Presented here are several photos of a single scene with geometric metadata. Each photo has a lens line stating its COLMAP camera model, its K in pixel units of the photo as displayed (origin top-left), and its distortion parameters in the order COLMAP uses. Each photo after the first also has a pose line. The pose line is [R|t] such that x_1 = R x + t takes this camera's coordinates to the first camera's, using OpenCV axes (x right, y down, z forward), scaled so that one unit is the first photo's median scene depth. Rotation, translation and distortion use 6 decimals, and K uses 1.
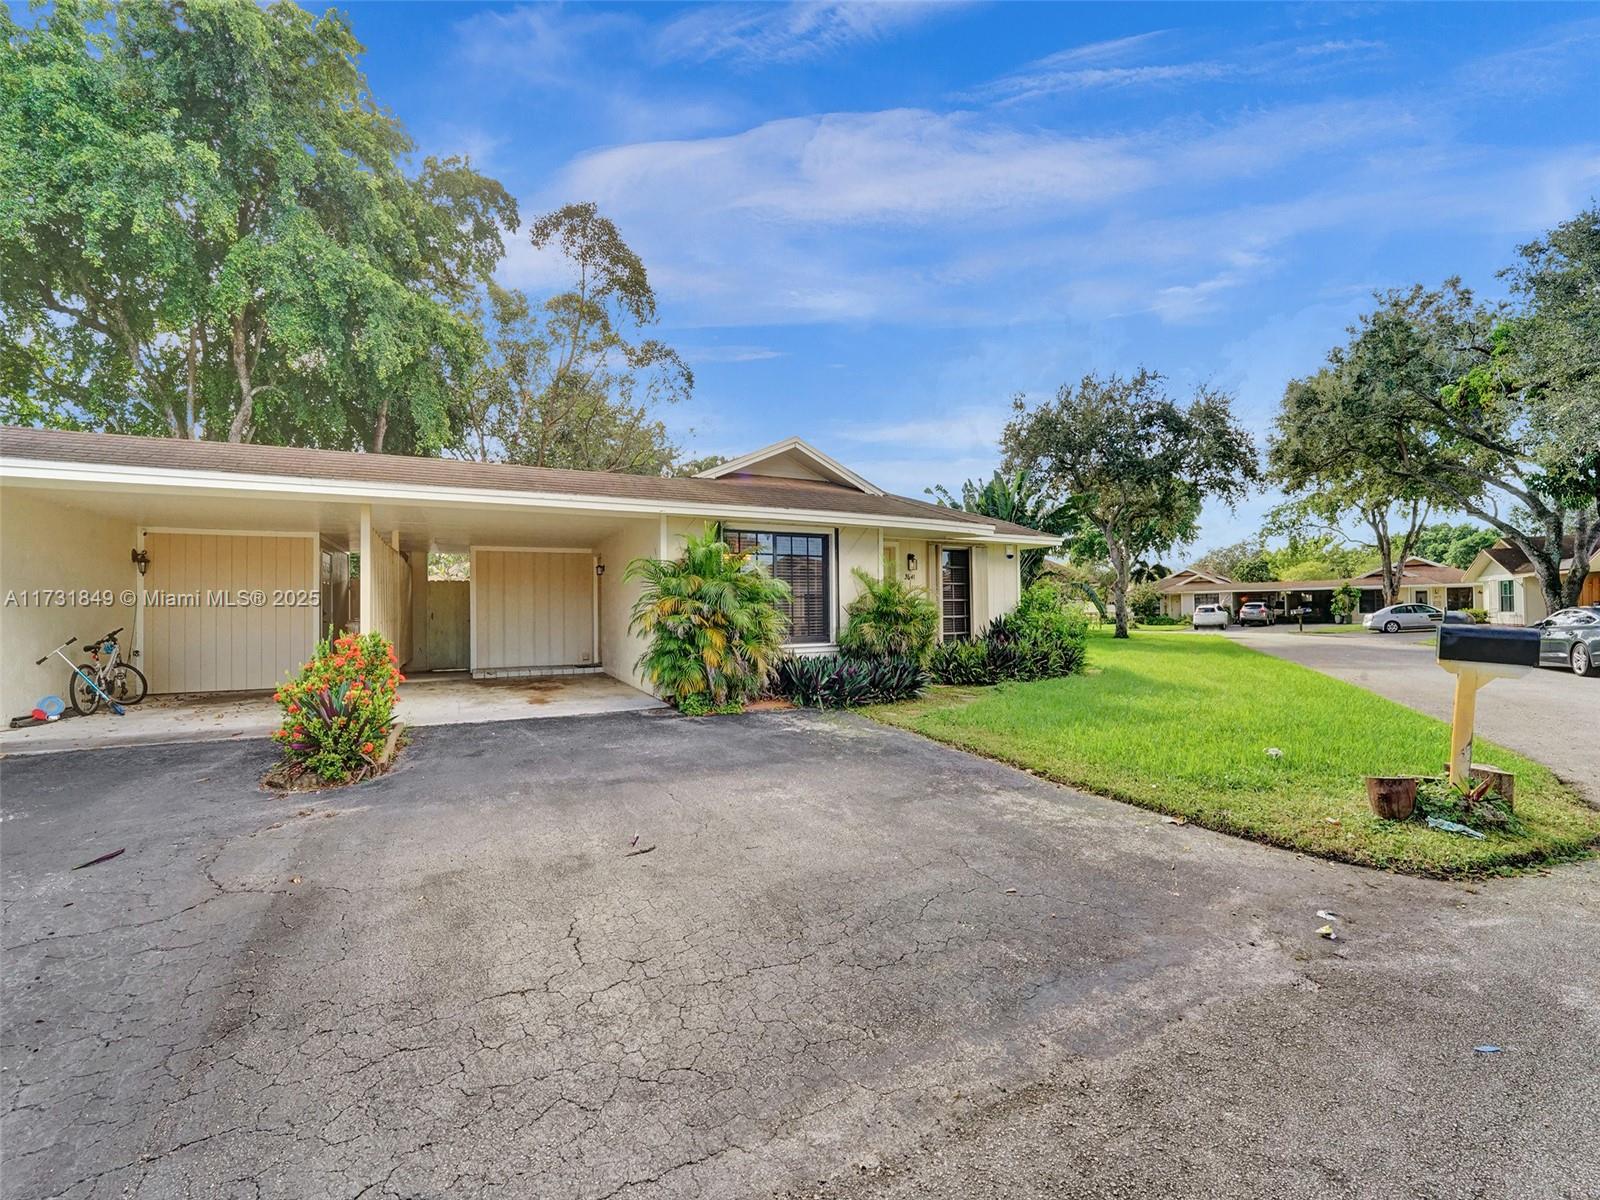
lens RADIAL K [[651.1, 0, 817.3], [0, 651.1, 602.2], [0, 0, 1]] dist [-0.008508, 0.000228]
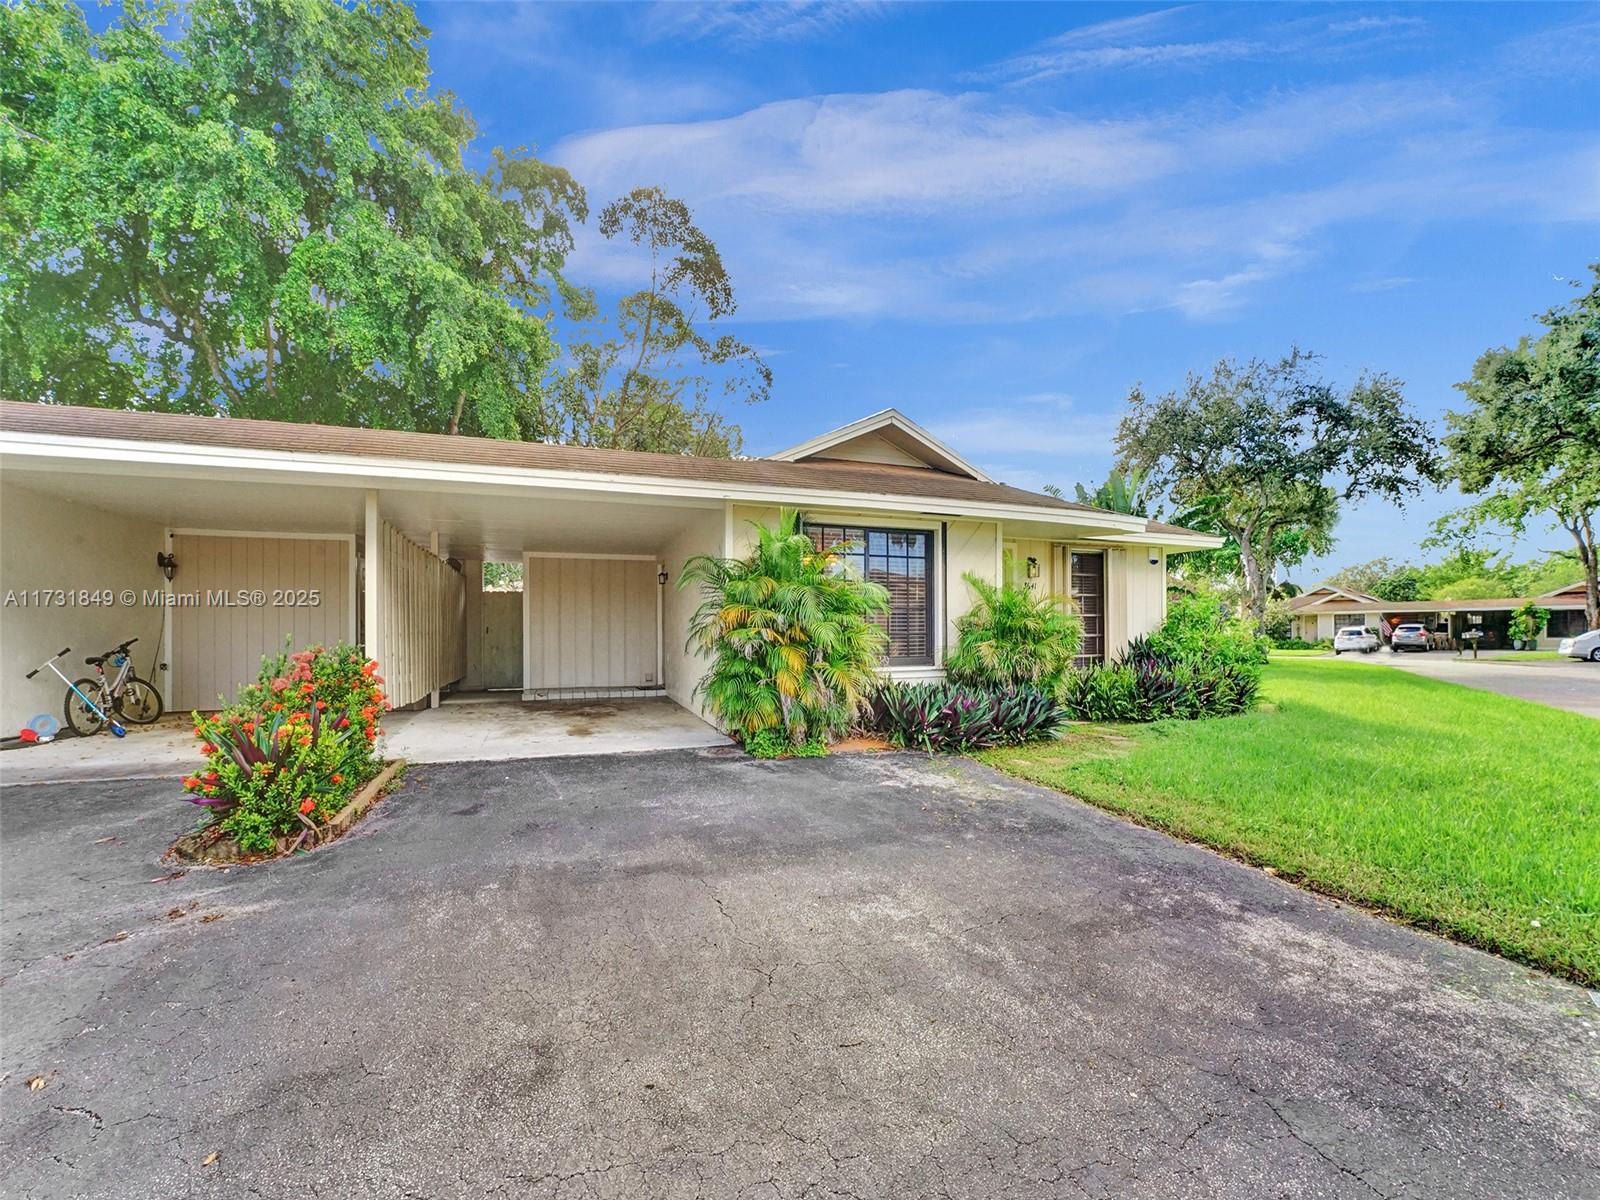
lens RADIAL K [[644.1, 0, 782.4], [0, 644.1, 646.0], [0, 0, 1]] dist [-0.045270, 0.000085]
pose [[0.984444, 0.009465, -0.175446, -0.029428], [-0.003270, 0.999362, 0.035564, 0.011314], [0.175670, -0.034437, 0.983847, 0.212190]]
